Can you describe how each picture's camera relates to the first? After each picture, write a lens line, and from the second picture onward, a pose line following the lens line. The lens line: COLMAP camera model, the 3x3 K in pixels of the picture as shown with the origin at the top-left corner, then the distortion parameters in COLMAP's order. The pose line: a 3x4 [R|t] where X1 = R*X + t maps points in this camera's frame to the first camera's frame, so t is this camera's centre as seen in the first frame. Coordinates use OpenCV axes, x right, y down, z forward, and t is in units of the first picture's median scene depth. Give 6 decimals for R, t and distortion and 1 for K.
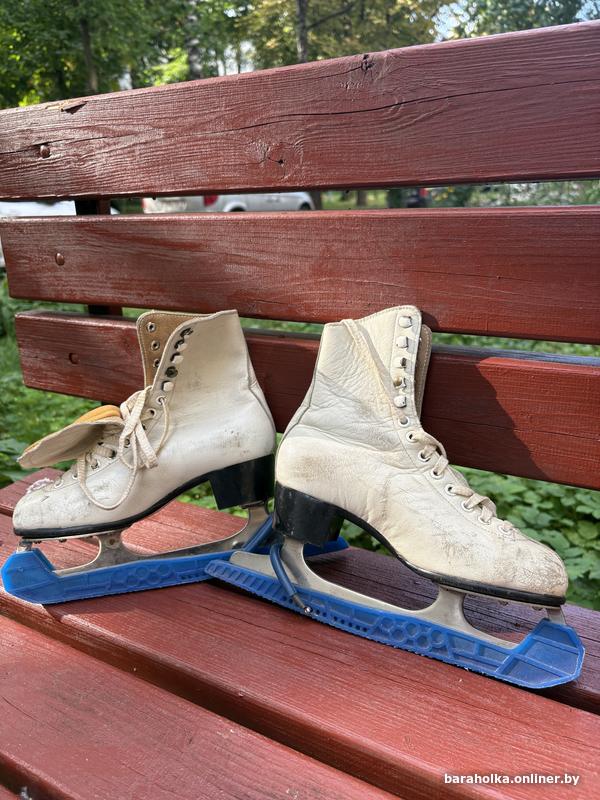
lens RADIAL K [[541.2, 0, 300.0], [0, 541.2, 400.0], [0, 0, 1]] dist [0.033765, -0.043527]
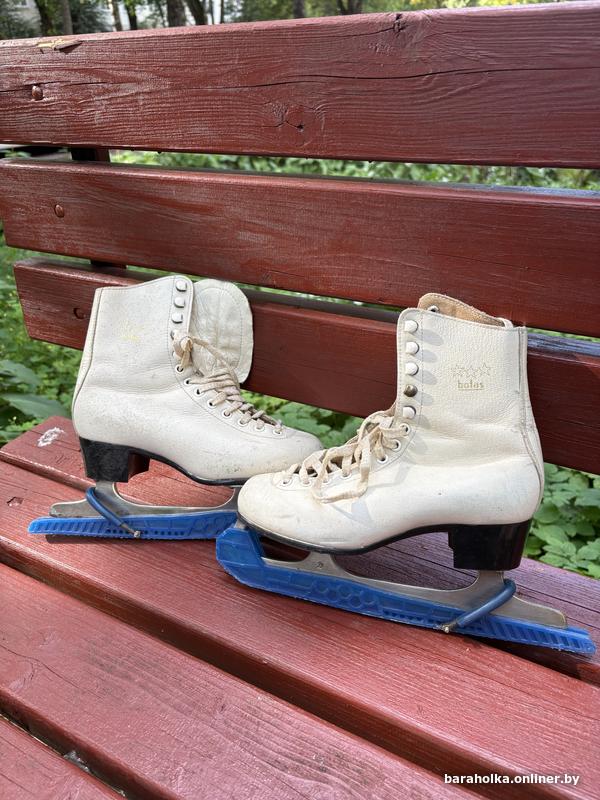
lens RADIAL K [[541.2, 0, 300.0], [0, 541.2, 400.0], [0, 0, 1]] dist [0.033765, -0.043527]
pose [[0.999923, 0.003196, 0.012009, -0.043466], [-0.005007, 0.988073, 0.153902, -0.114106], [-0.011374, -0.153950, 0.988013, 0.005718]]
